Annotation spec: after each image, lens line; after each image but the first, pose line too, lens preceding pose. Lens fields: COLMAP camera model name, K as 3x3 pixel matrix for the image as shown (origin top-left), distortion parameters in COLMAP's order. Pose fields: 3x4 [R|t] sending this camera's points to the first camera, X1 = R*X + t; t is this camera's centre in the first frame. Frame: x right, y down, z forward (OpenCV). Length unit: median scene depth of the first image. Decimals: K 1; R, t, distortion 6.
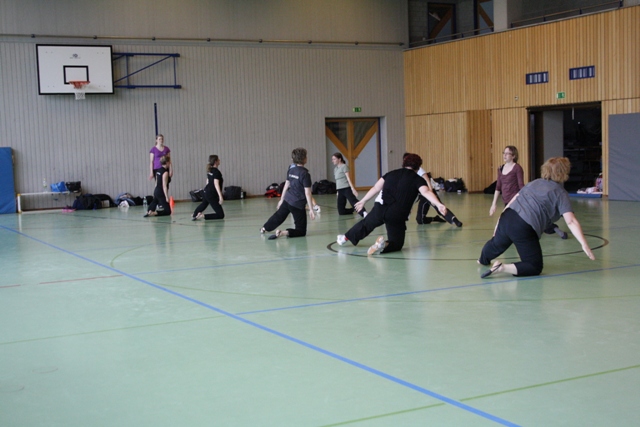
lens RADIAL K [[970.4, 0, 320.0], [0, 970.4, 213.5], [0, 0, 1]] dist [0.060166, -0.028527]
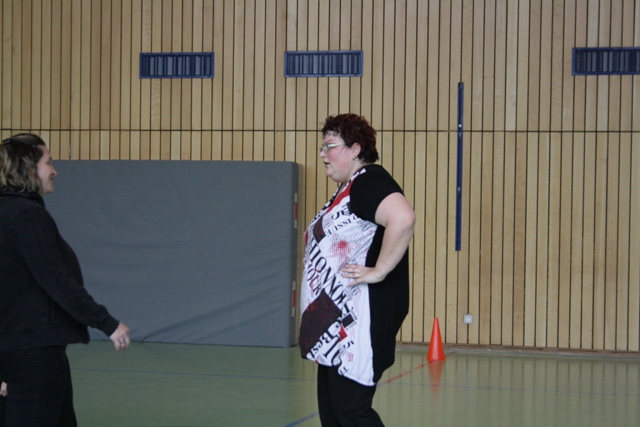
lens RADIAL K [[1621.2, 0, 320.0], [0, 1621.2, 213.5], [0, 0, 1]] dist [0.072185, 0.340088]
pose [[0.689514, 0.033718, 0.723487, -1.062942], [0.019170, 0.997716, -0.064767, -0.116410], [-0.724019, 0.058527, 0.687293, 2.007046]]
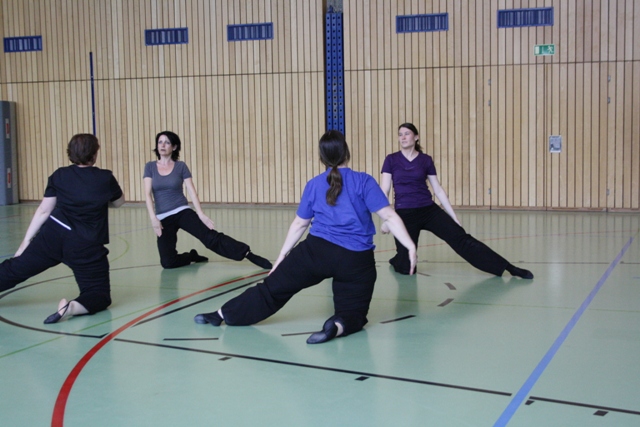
lens RADIAL K [[1044.2, 0, 320.0], [0, 1044.2, 213.5], [0, 0, 1]] dist [0.000732, -0.021651]
pose [[0.742880, -0.048980, 0.667630, -0.116693], [0.049356, 0.998613, 0.018343, -0.013245], [-0.667603, 0.019325, 0.744267, 0.226709]]
